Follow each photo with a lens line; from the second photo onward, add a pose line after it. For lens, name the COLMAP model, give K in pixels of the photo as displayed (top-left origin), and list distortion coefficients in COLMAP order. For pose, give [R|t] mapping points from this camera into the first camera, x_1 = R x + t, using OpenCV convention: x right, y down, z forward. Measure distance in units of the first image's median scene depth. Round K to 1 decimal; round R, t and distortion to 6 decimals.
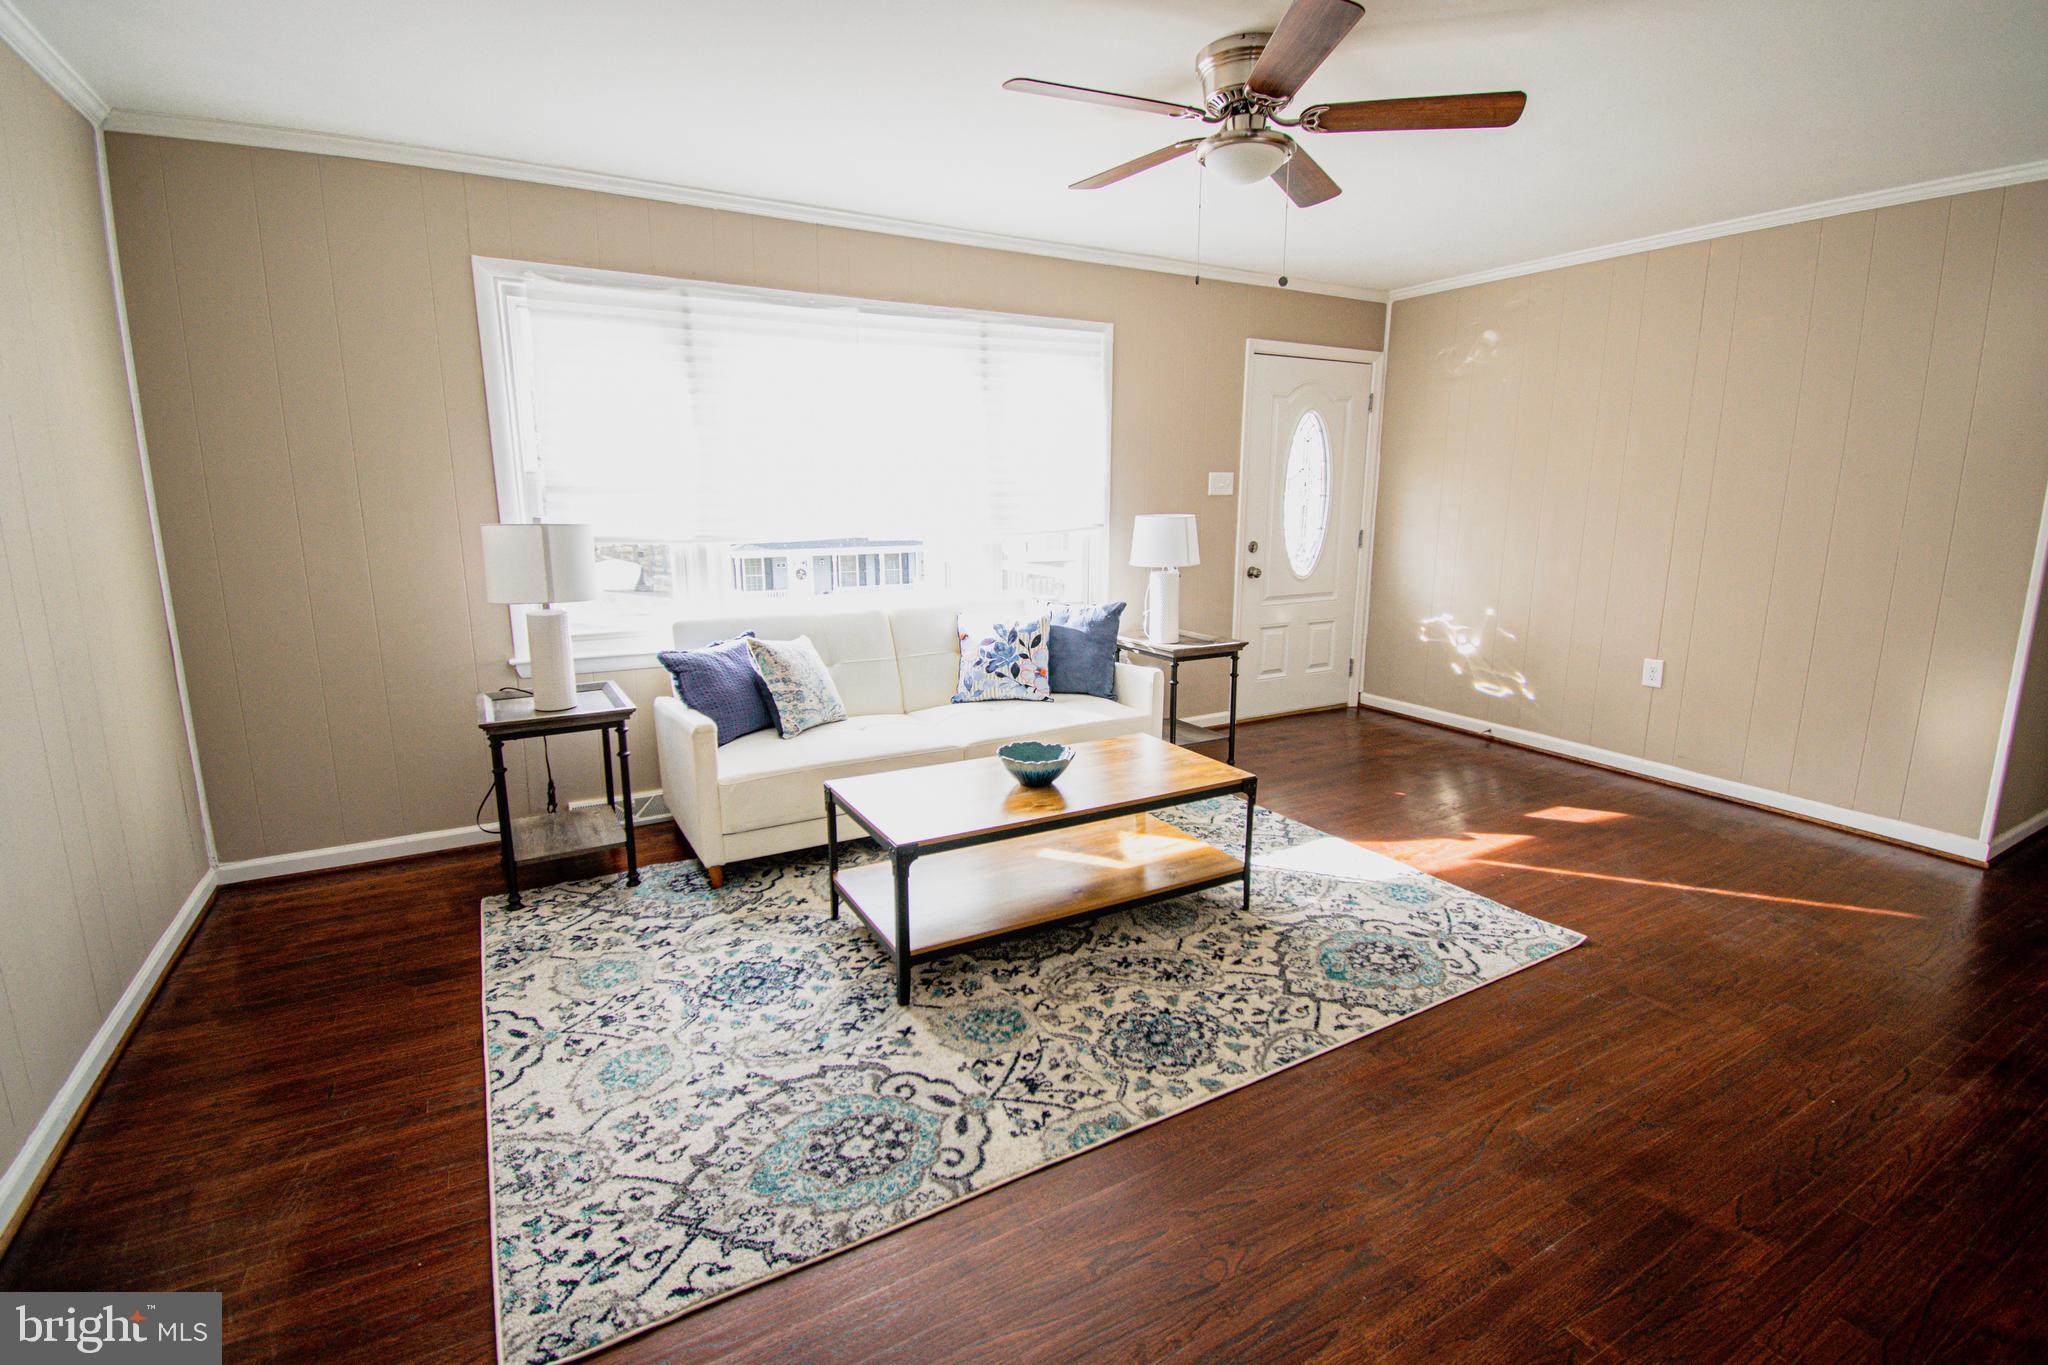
lens RADIAL K [[944.2, 0, 1019.1], [0, 944.2, 671.0], [0, 0, 1]] dist [0.020597, -0.023556]
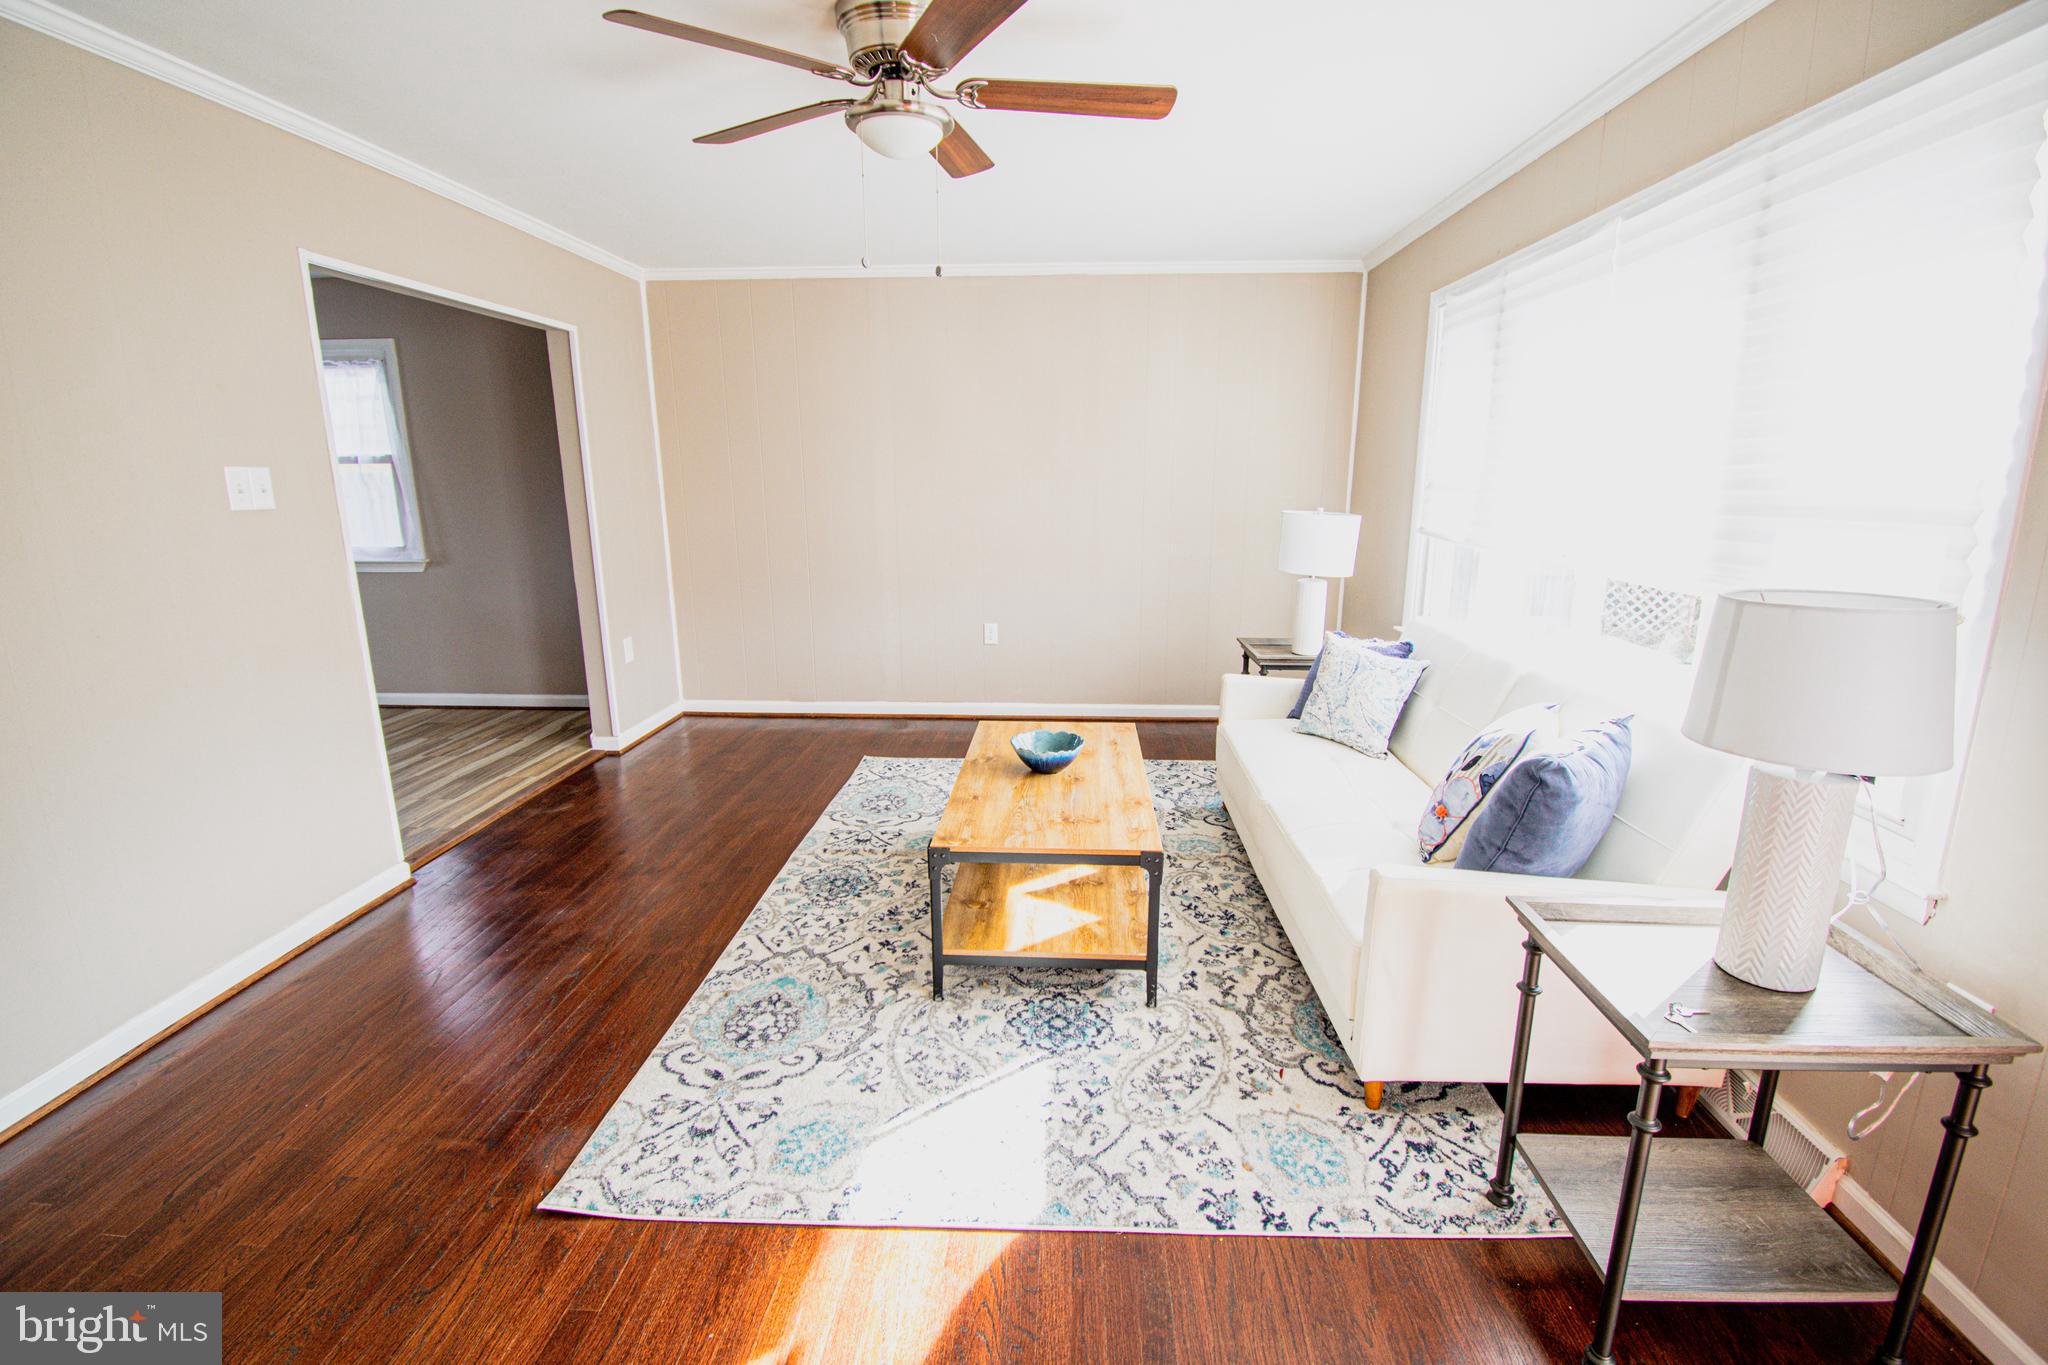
lens RADIAL K [[897.6, 0, 1037.4], [0, 897.6, 682.9], [0, 0, 1]] dist [0.023846, -0.028152]
pose [[-0.524082, 0.191707, -0.829811, 0.836831], [-0.164005, 0.933383, 0.319215, -0.291147], [0.835727, 0.303388, -0.457729, 1.416385]]
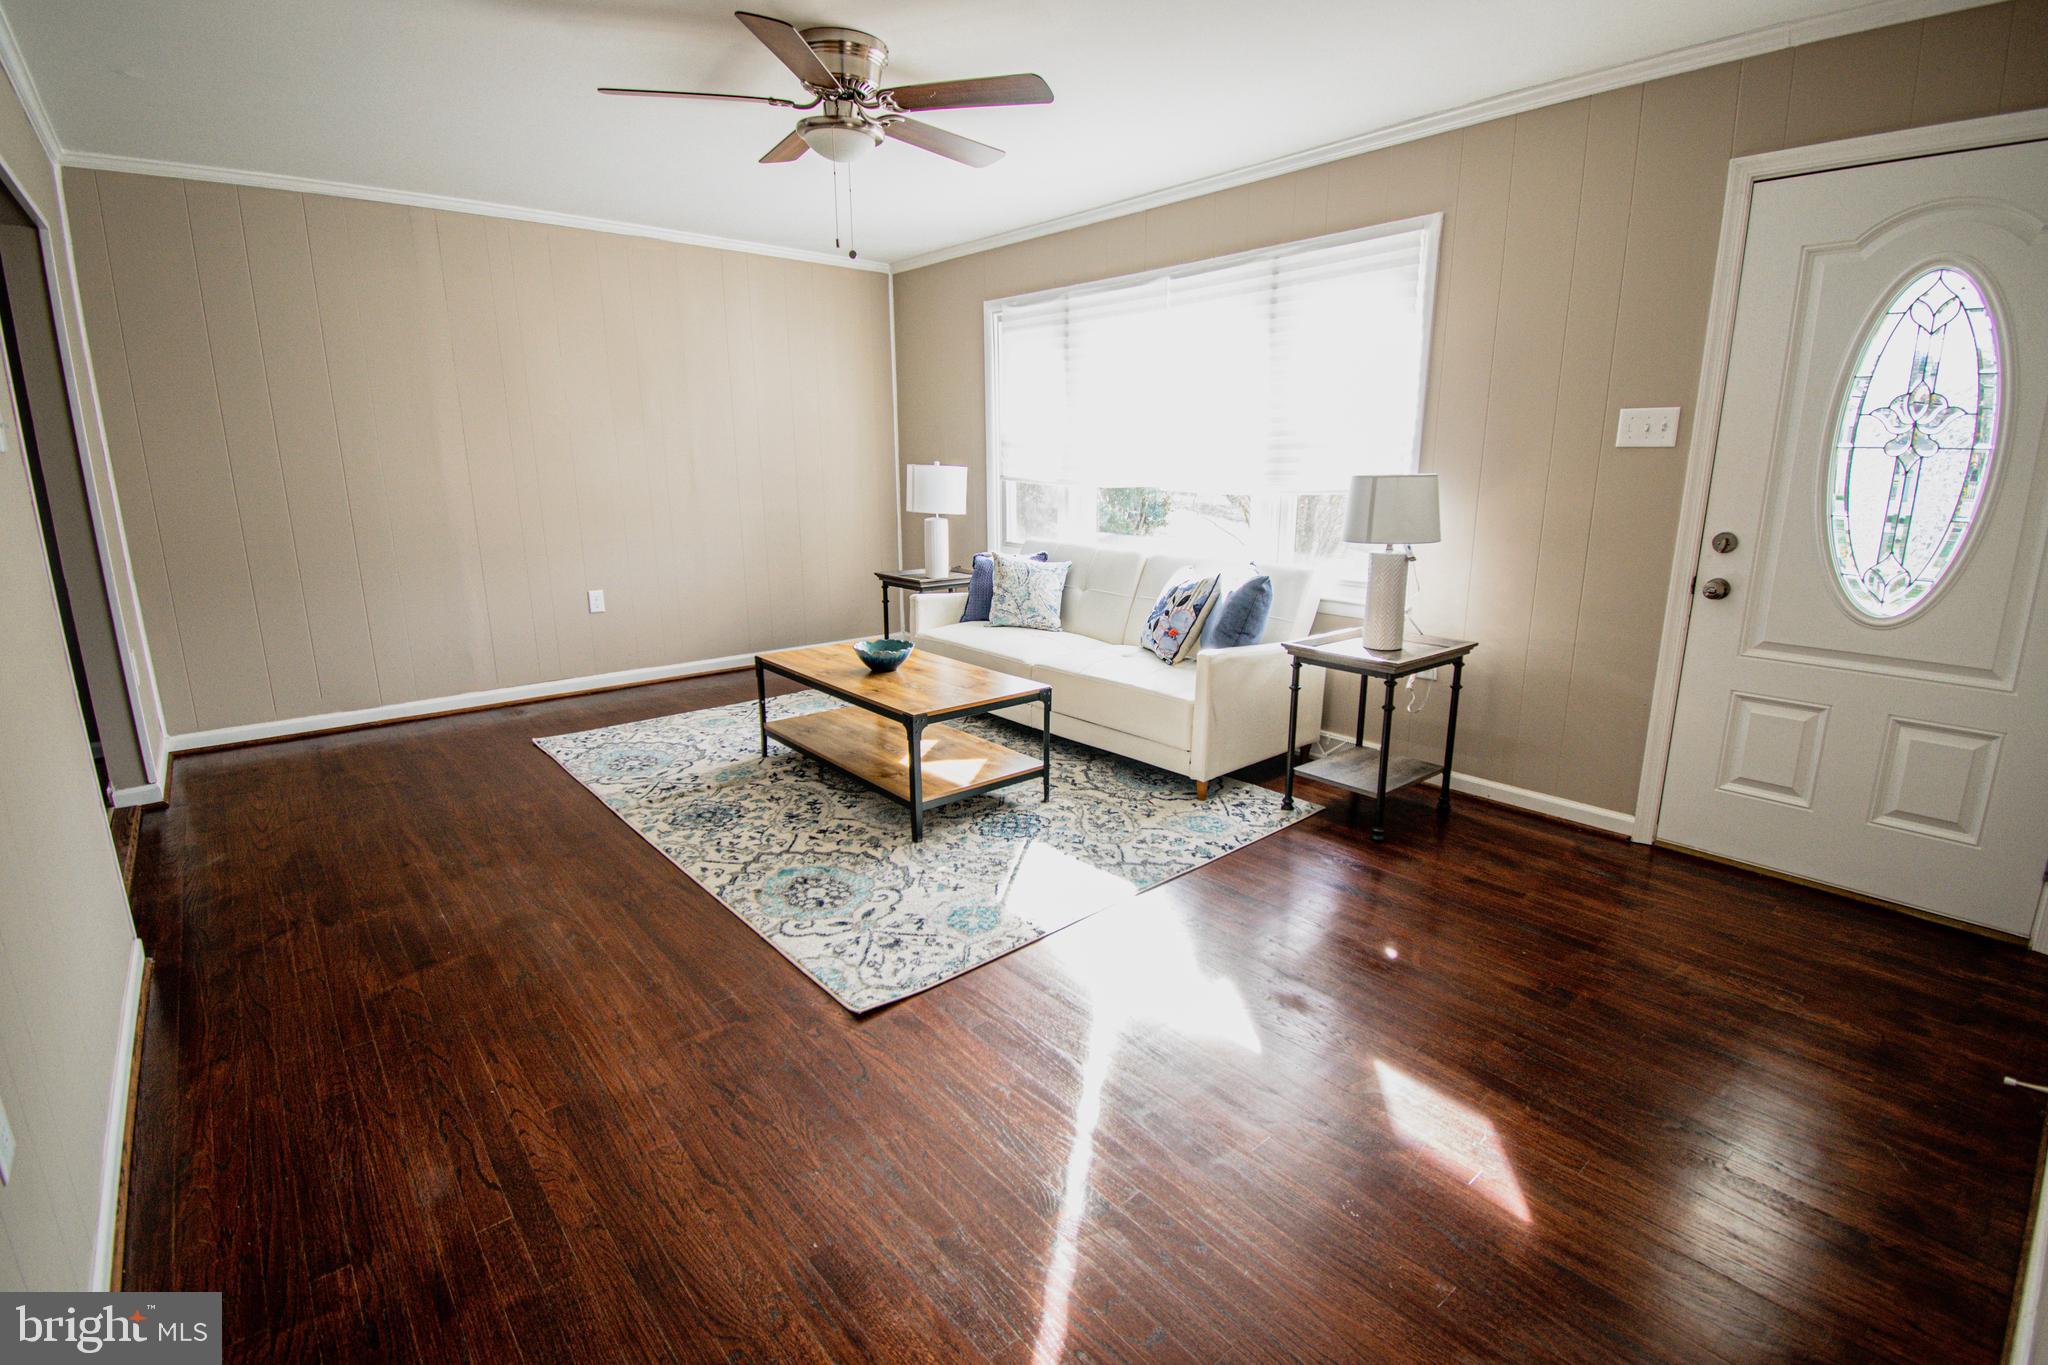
lens RADIAL K [[919.2, 0, 1027.4], [0, 919.2, 675.4], [0, 0, 1]] dist [0.017092, -0.022103]
pose [[0.194795, 0.226916, -0.954235, 1.248529], [-0.187970, 0.963475, 0.190742, -0.149566], [0.962664, 0.142212, 0.230333, 0.896571]]
